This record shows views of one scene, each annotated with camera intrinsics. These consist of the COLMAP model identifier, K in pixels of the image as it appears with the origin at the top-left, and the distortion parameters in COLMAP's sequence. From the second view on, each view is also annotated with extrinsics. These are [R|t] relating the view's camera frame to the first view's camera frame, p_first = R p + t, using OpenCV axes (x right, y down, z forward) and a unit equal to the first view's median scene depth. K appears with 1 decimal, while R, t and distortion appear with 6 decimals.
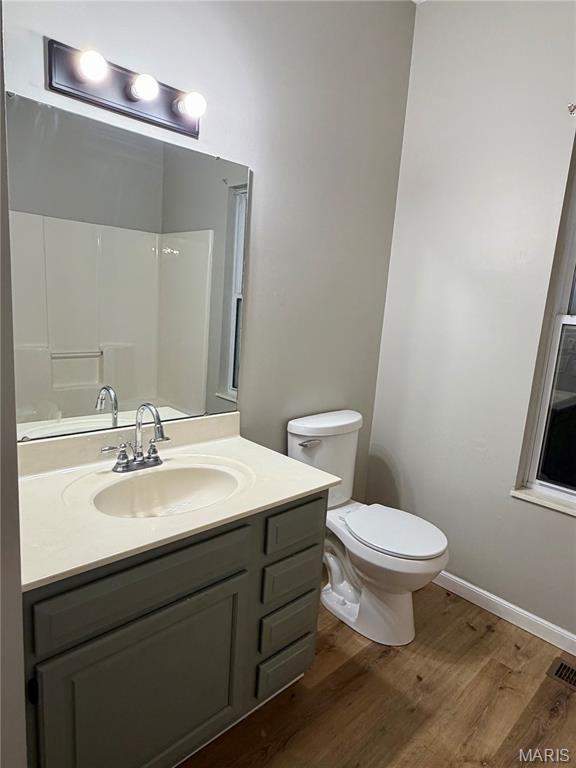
lens RADIAL K [[473.1, 0, 284.3], [0, 473.1, 382.4], [0, 0, 1]] dist [-0.004348, 0.004214]
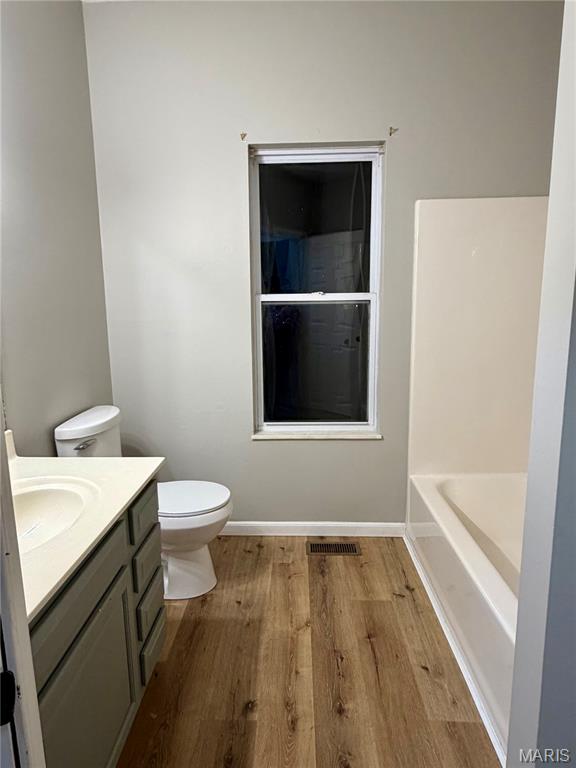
lens RADIAL K [[473.1, 0, 284.3], [0, 473.1, 382.4], [0, 0, 1]] dist [-0.004348, 0.004214]
pose [[0.713759, -0.195262, 0.672623, -0.319119], [0.182816, 0.979000, 0.090206, -0.010456], [-0.676111, 0.058581, 0.734467, 0.002669]]
